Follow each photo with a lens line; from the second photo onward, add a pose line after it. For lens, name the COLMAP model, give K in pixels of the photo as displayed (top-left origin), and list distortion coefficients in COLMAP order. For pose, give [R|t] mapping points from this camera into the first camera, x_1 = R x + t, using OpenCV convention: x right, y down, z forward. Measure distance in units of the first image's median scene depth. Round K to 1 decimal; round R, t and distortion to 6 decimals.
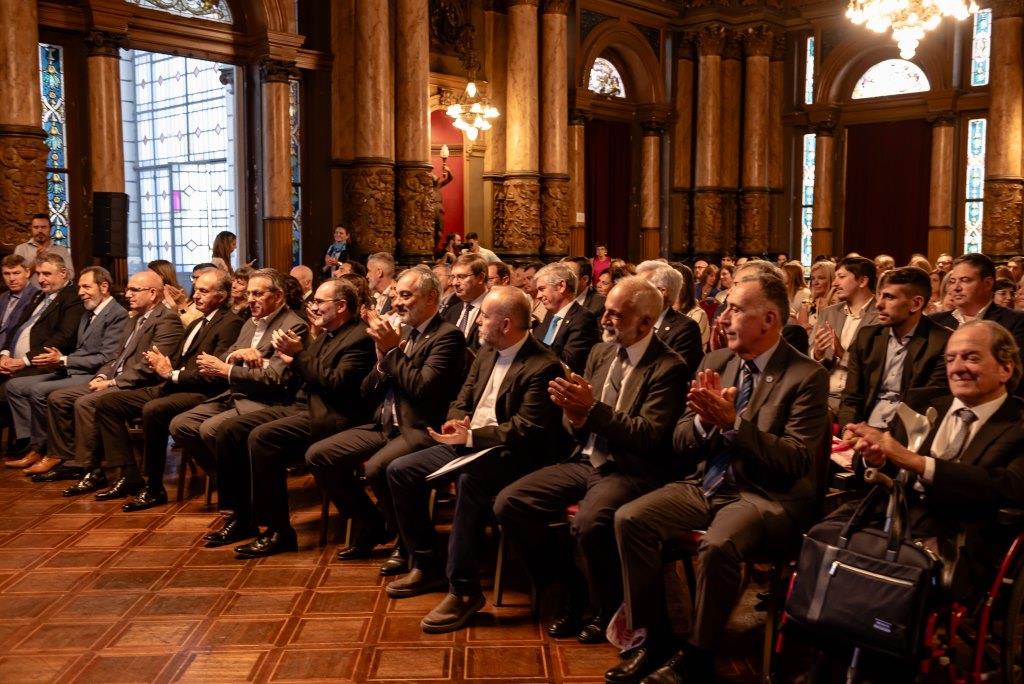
lens RADIAL K [[1033.9, 0, 524.1], [0, 1033.9, 336.7], [0, 0, 1]] dist [0.022203, 0.021023]
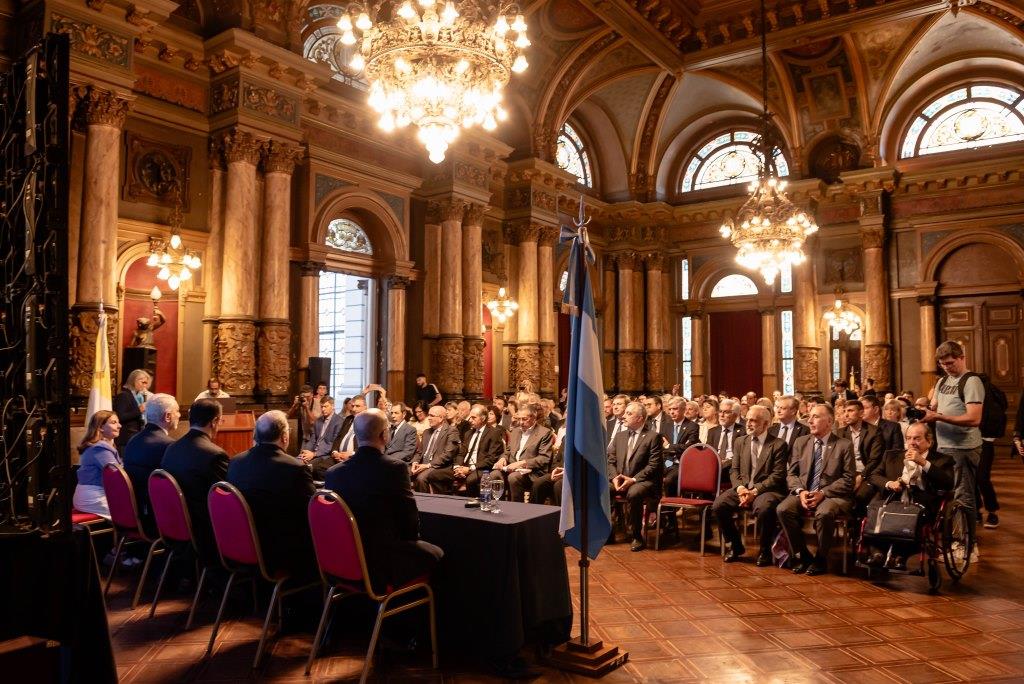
lens RADIAL K [[748.6, 0, 514.7], [0, 748.6, 342.8], [0, 0, 1]] dist [-0.053439, -0.000057]
pose [[0.993805, 0.004283, 0.111058, -0.147367], [0.011437, 0.990011, -0.140524, 0.006546], [-0.110551, 0.140924, 0.983829, -0.140919]]
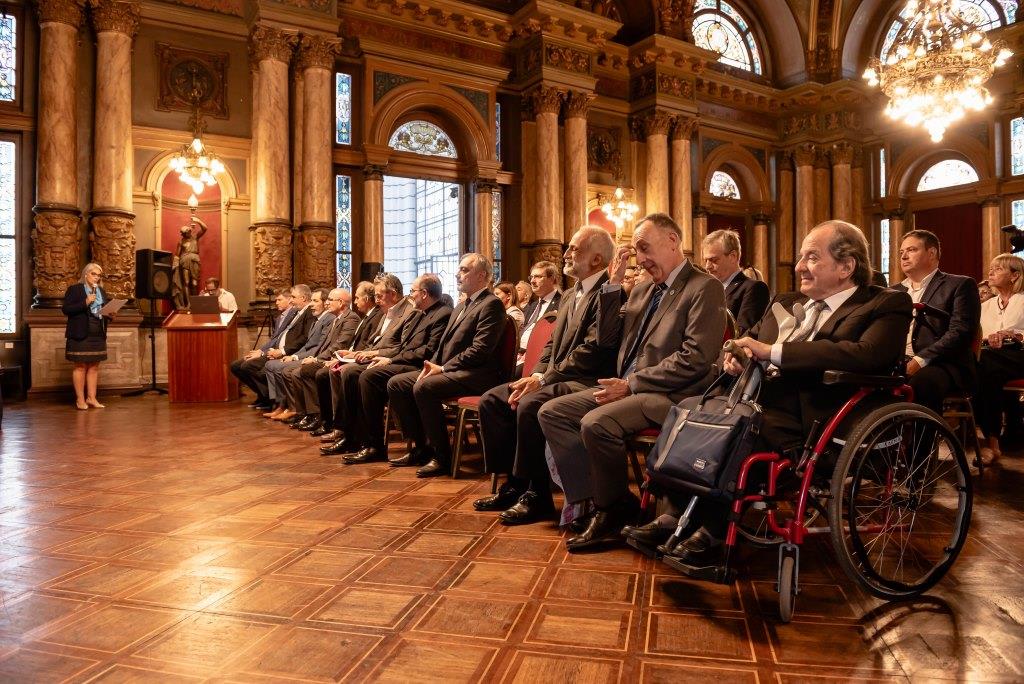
lens RADIAL K [[697.1, 0, 506.8], [0, 697.1, 337.8], [0, 0, 1]] dist [-0.050746, -0.001258]
pose [[0.961919, -0.008465, -0.273204, 0.056130], [-0.011735, 0.997320, -0.072218, 0.031324], [0.273083, 0.072674, 0.959242, 0.037945]]
